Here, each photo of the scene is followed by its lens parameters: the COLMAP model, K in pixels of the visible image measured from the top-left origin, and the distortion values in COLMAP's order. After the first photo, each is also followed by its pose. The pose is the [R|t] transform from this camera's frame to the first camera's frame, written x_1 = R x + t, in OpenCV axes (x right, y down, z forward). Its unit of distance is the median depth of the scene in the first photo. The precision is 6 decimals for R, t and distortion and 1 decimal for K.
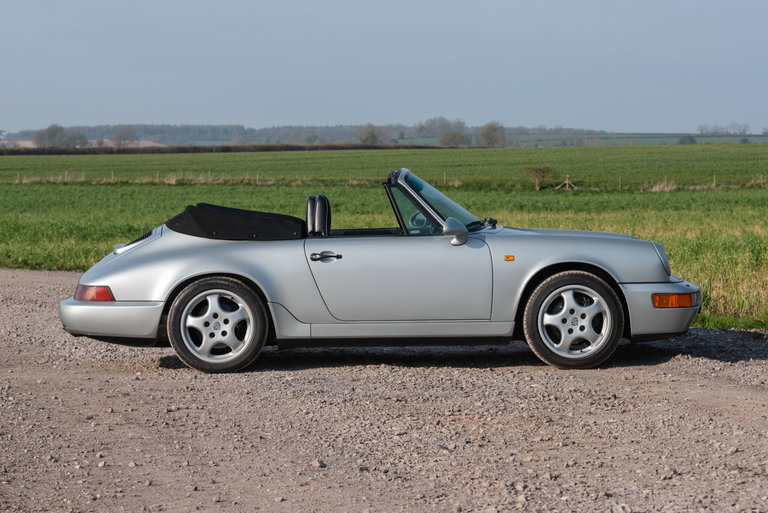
lens RADIAL K [[2374.5, 0, 384.0], [0, 2374.5, 256.5], [0, 0, 1]] dist [-0.089539, 0.445179]
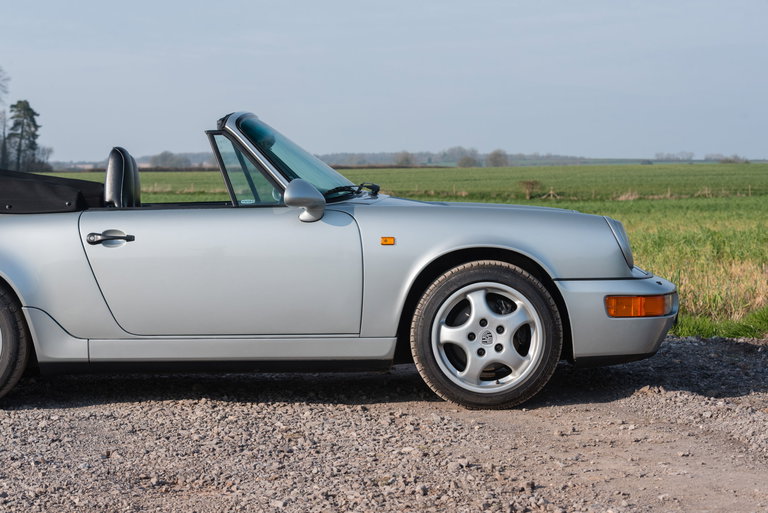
lens RADIAL K [[1789.3, 0, 384.0], [0, 1789.3, 256.5], [0, 0, 1]] dist [-0.017226, -0.093512]
pose [[0.999825, 0.003030, -0.018460, 0.060017], [-0.002983, 0.999992, 0.002579, 0.003637], [0.018468, -0.002524, 0.999826, 0.496400]]
